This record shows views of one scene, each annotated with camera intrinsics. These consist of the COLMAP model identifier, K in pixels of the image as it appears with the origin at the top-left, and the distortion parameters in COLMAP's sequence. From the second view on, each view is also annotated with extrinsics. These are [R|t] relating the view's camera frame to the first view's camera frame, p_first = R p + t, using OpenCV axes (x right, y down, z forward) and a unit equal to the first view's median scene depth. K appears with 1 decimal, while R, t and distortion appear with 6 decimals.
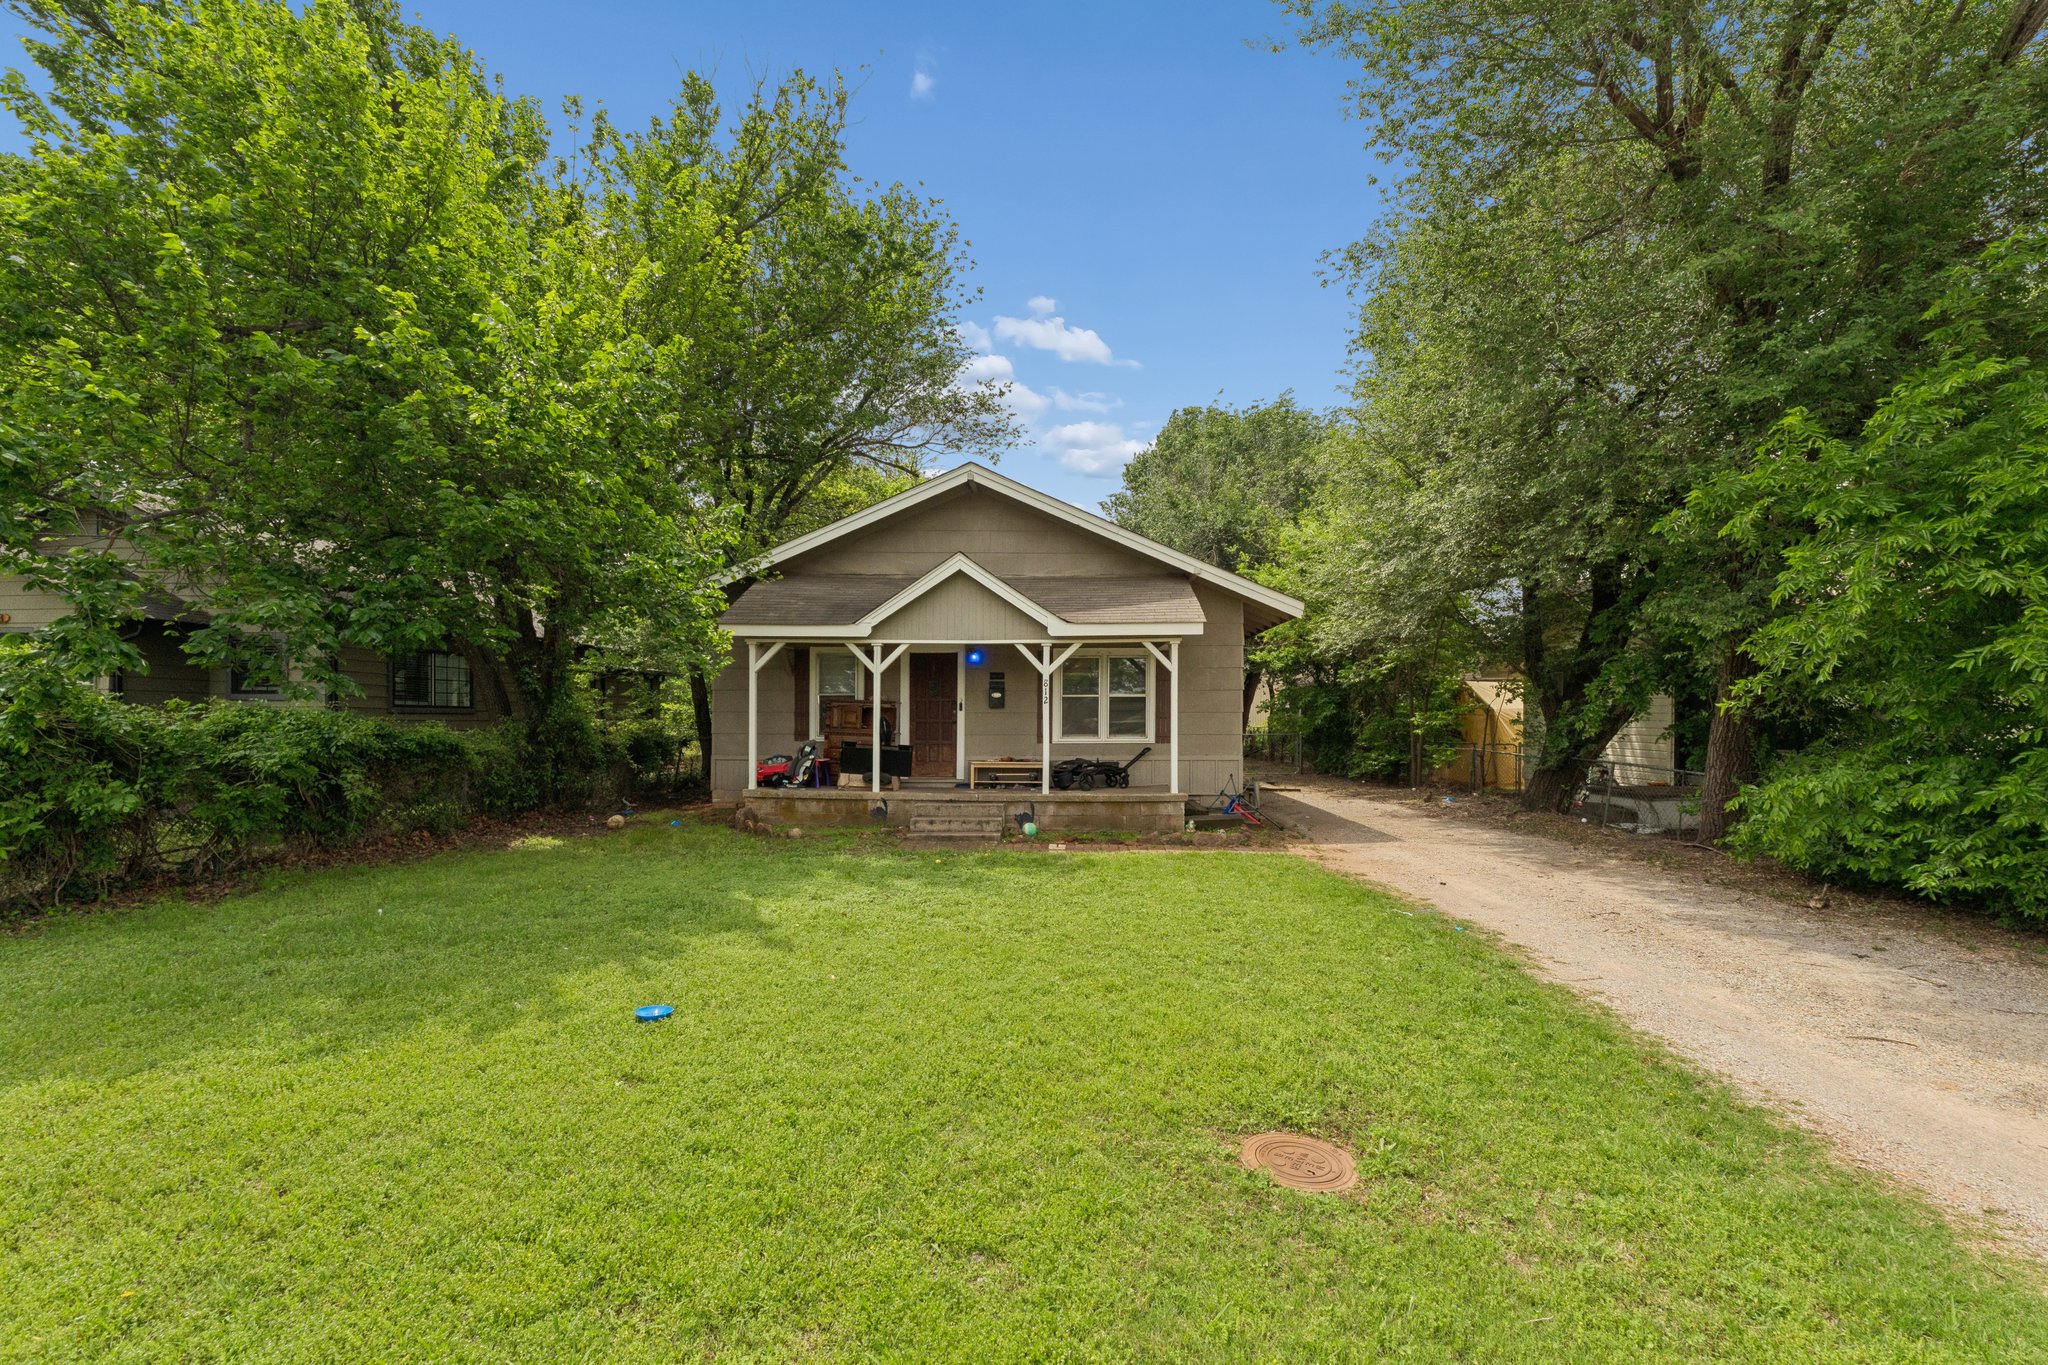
lens RADIAL K [[881.8, 0, 997.7], [0, 881.8, 764.1], [0, 0, 1]] dist [0.001120, 0.000082]
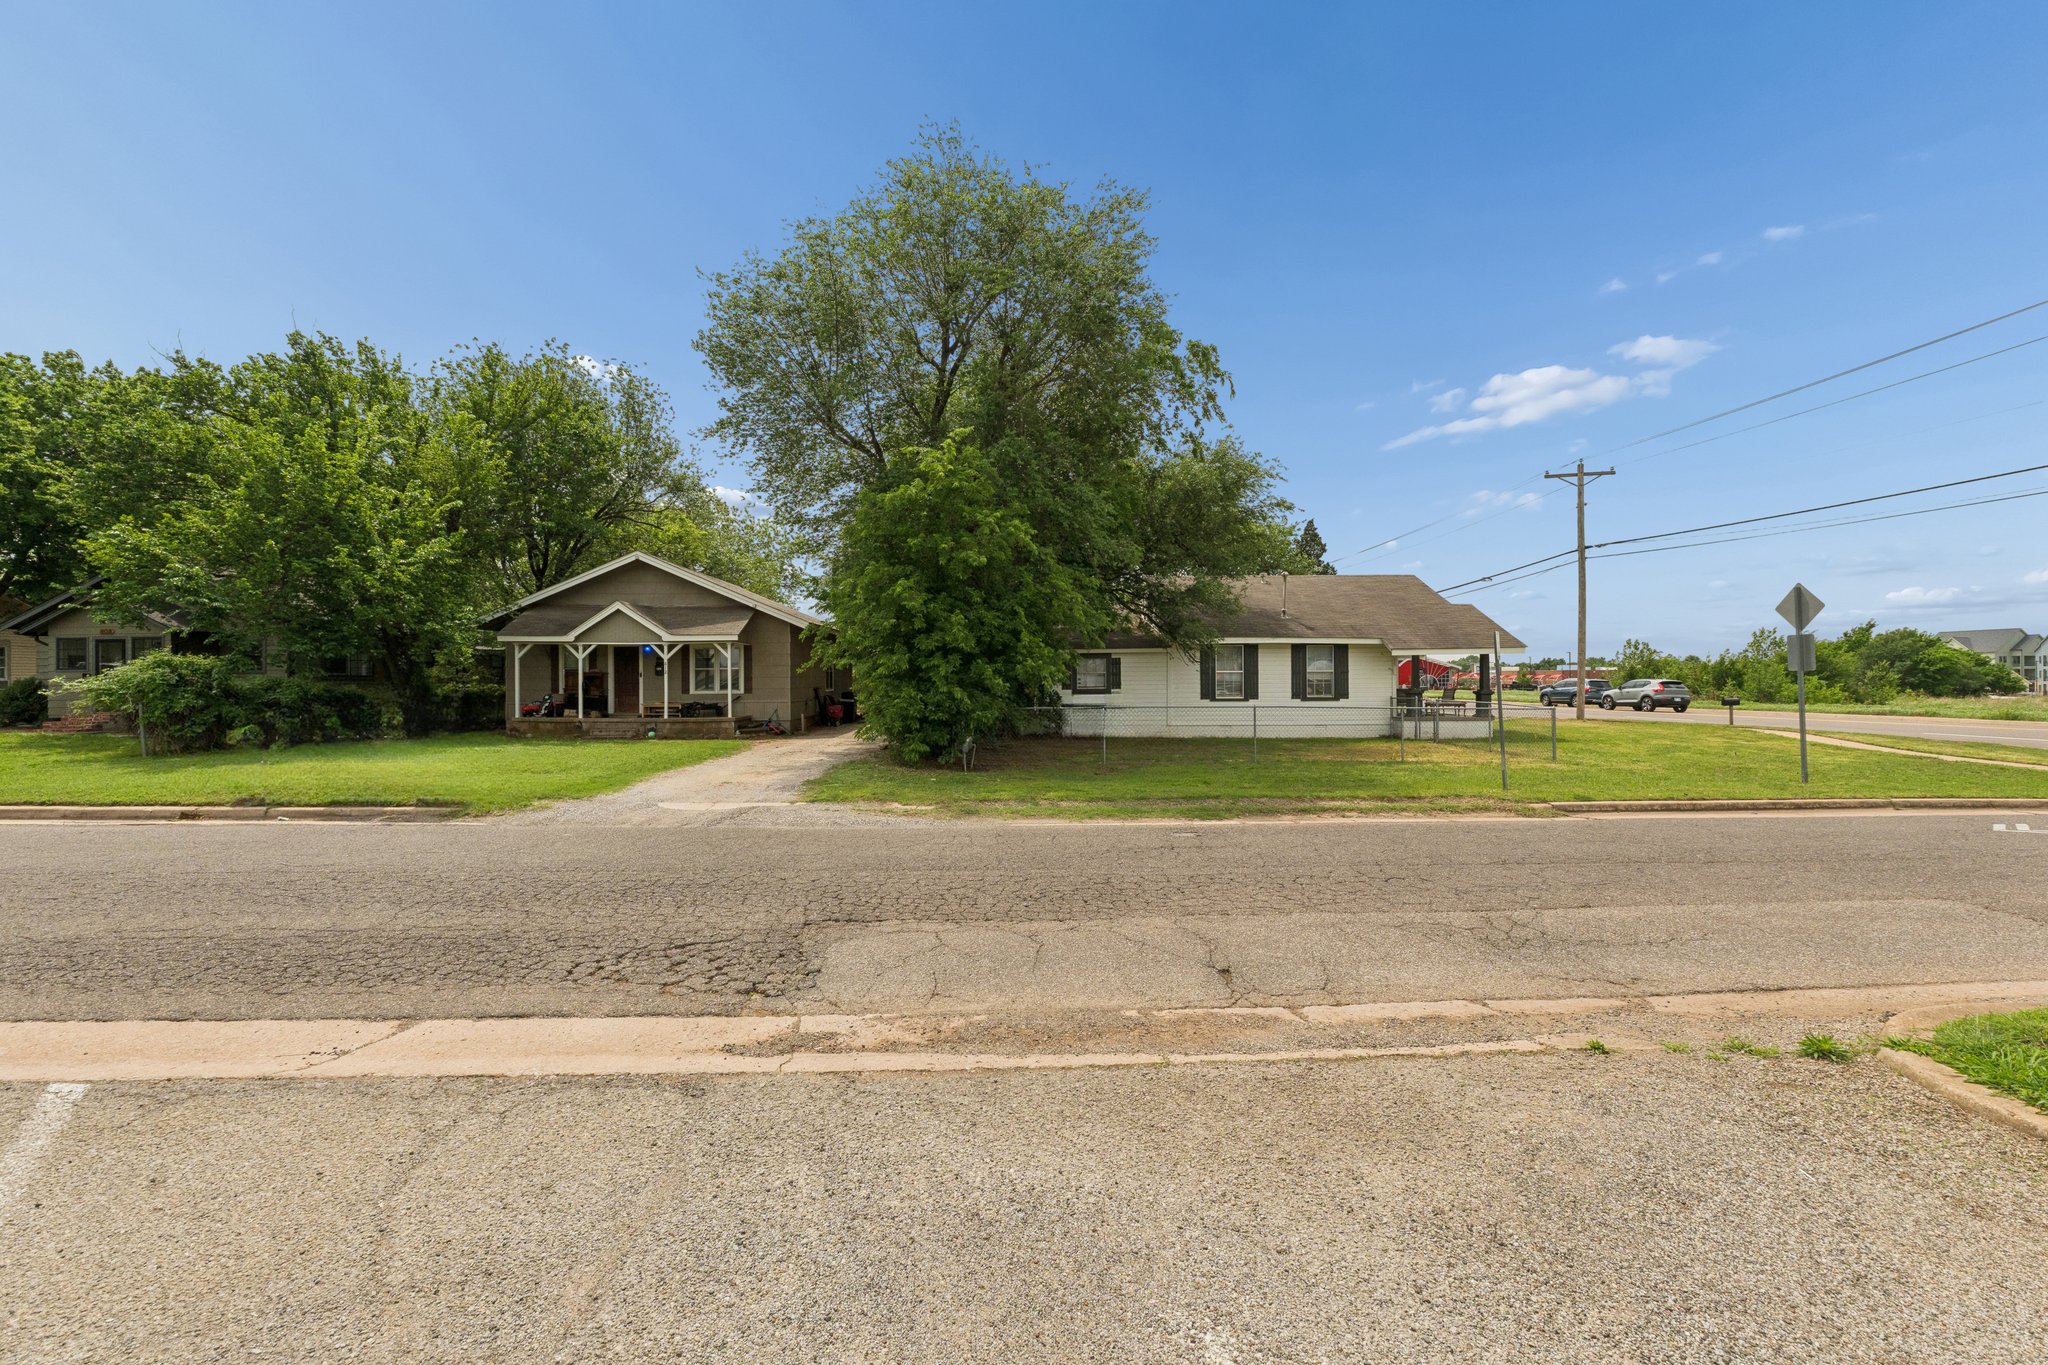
lens RADIAL K [[878.4, 0, 990.9], [0, 878.4, 683.2], [0, 0, 1]] dist [-0.000332, 0.000033]
pose [[0.998212, -0.006556, 0.059415, 0.655434], [0.009334, 0.998871, -0.046587, 0.052051], [-0.059042, 0.047058, 0.997146, -1.015560]]
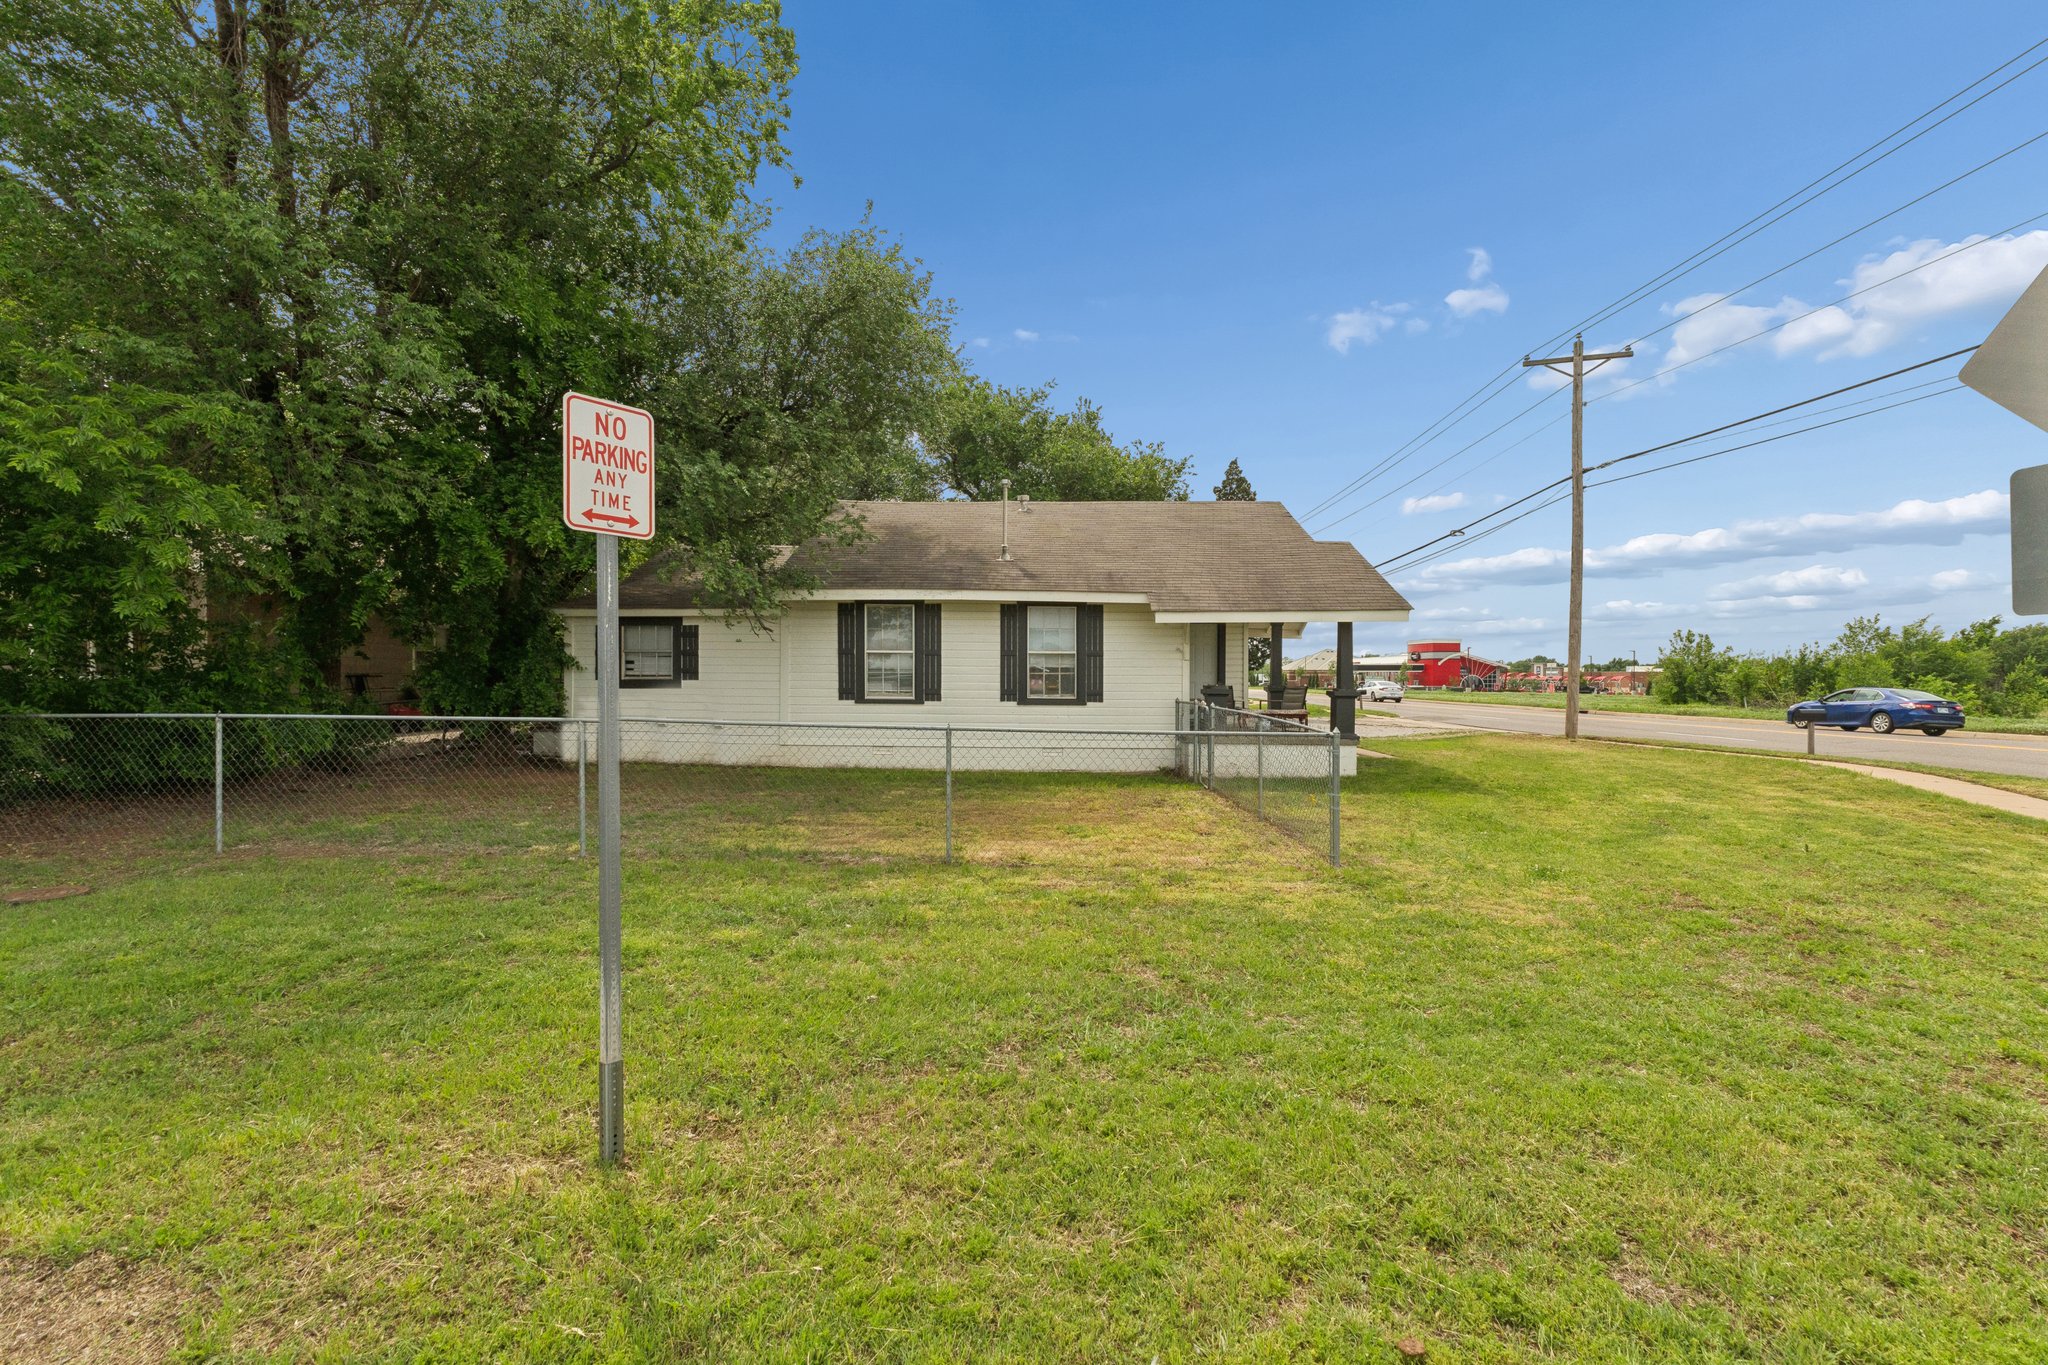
lens RADIAL K [[876.9, 0, 1024.0], [0, 876.9, 682.5], [0, 0, 1]] dist [-0.003071, 0.000186]
pose [[0.999818, 0.005122, 0.018399, 1.470826], [-0.004314, 0.999035, -0.043715, 0.026167], [-0.018605, 0.043628, 0.998875, -0.178867]]
